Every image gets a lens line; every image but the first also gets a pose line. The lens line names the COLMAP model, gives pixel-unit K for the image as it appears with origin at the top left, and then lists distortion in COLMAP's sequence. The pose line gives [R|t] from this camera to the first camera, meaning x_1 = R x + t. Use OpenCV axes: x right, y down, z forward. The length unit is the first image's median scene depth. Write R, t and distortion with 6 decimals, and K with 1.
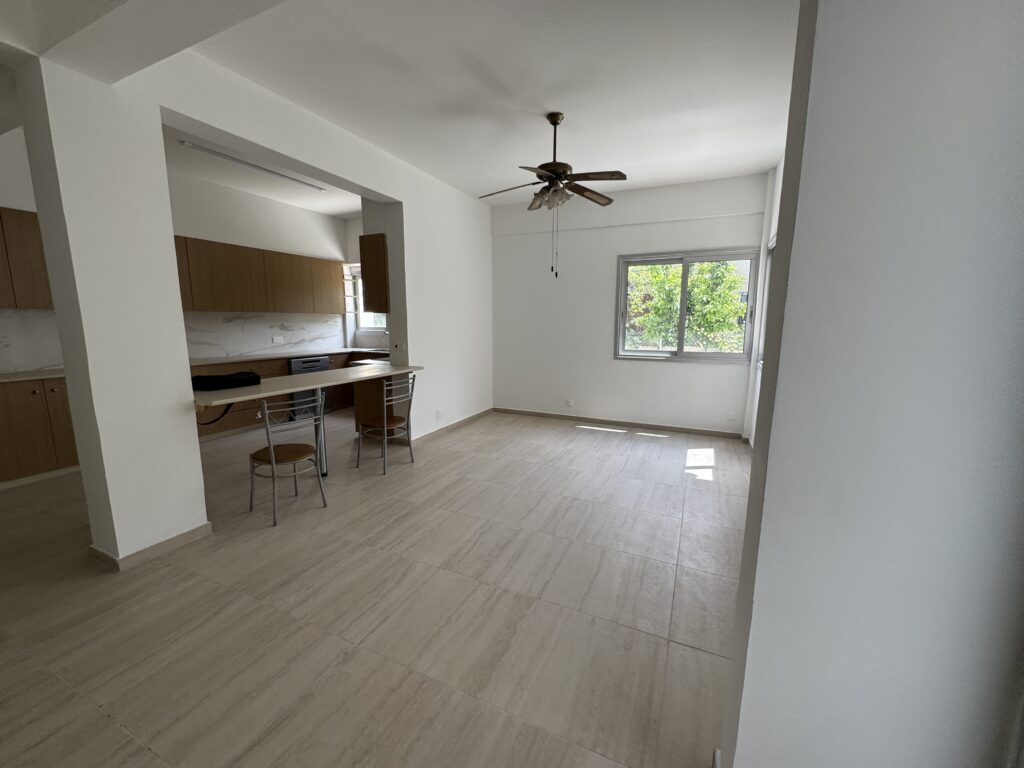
lens RADIAL K [[408.1, 0, 513.7], [0, 408.1, 384.9], [0, 0, 1]] dist [-0.002314, -0.000038]
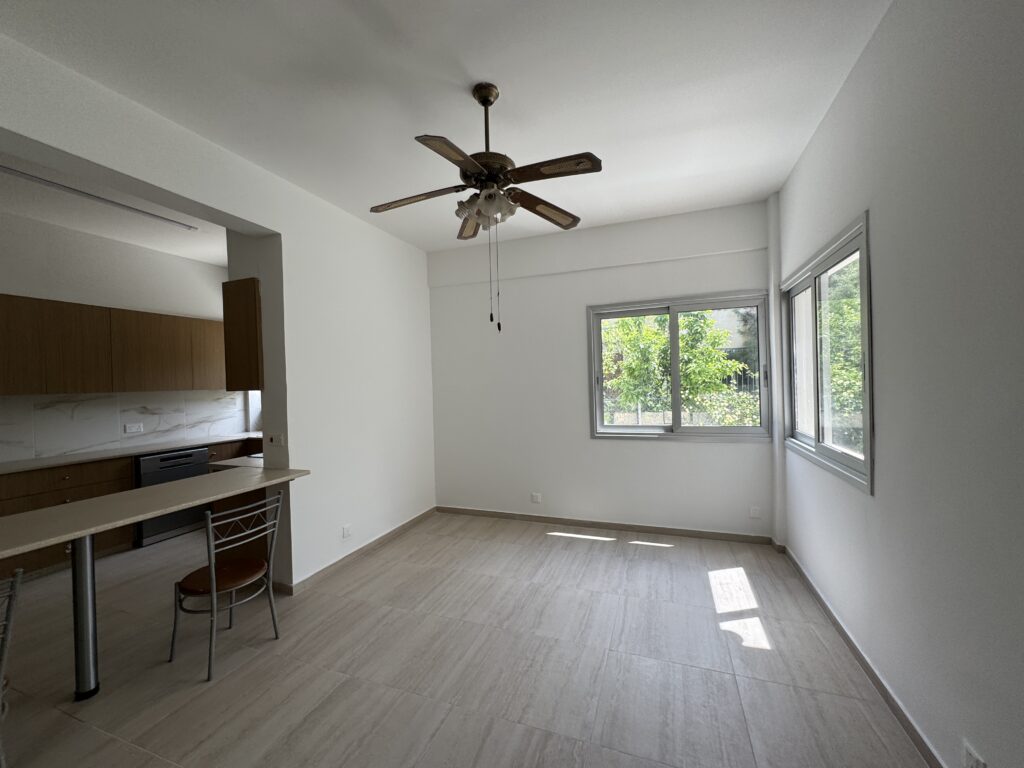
lens RADIAL K [[408.1, 0, 513.0], [0, 408.1, 386.8], [0, 0, 1]] dist [-0.002314, -0.000038]
pose [[0.996673, -0.032677, 0.074667, 0.055149], [0.043161, 0.988720, -0.143424, -0.063415], [-0.069139, 0.146169, 0.986841, 0.283788]]
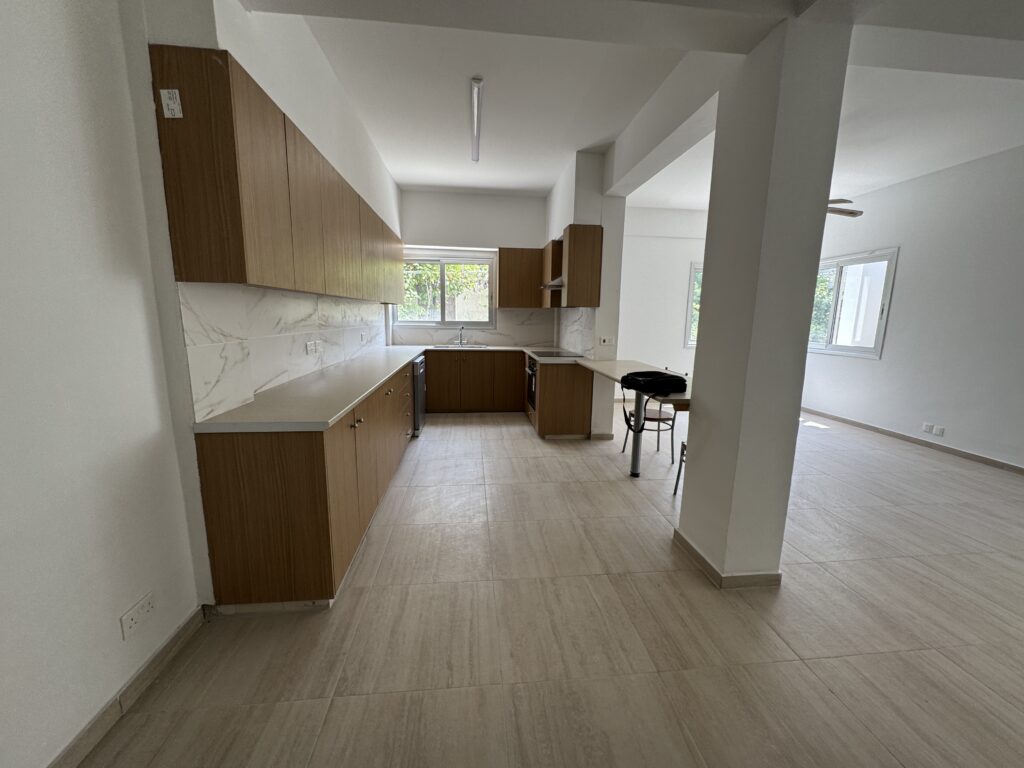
lens RADIAL K [[408.1, 0, 512.7], [0, 408.1, 385.2], [0, 0, 1]] dist [-0.002314, -0.000038]
pose [[0.860151, -0.077818, 0.504069, -0.928433], [0.066503, 0.996967, 0.040430, -0.039898], [-0.505686, -0.001254, 0.862717, 0.236987]]
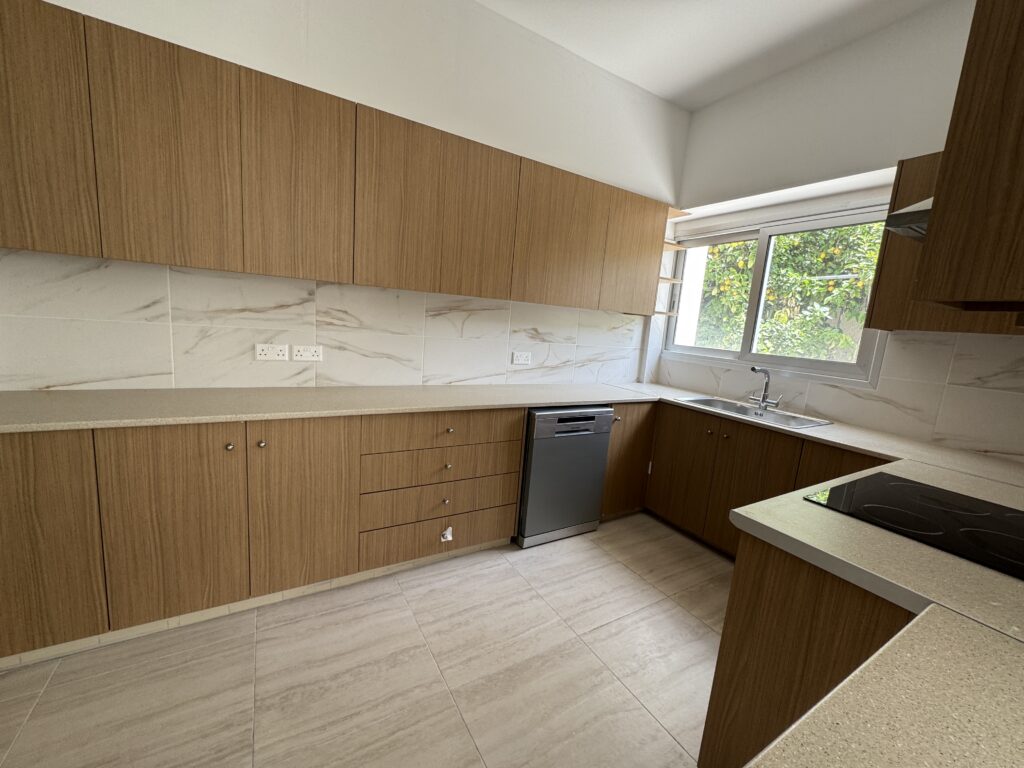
lens RADIAL K [[408.1, 0, 513.7], [0, 408.1, 385.1], [0, 0, 1]] dist [-0.002314, -0.000038]
pose [[0.823253, 0.146595, -0.548420, -0.391102], [-0.159656, 0.986878, 0.024131, -0.112507], [0.544761, 0.067692, 0.835855, 0.734011]]
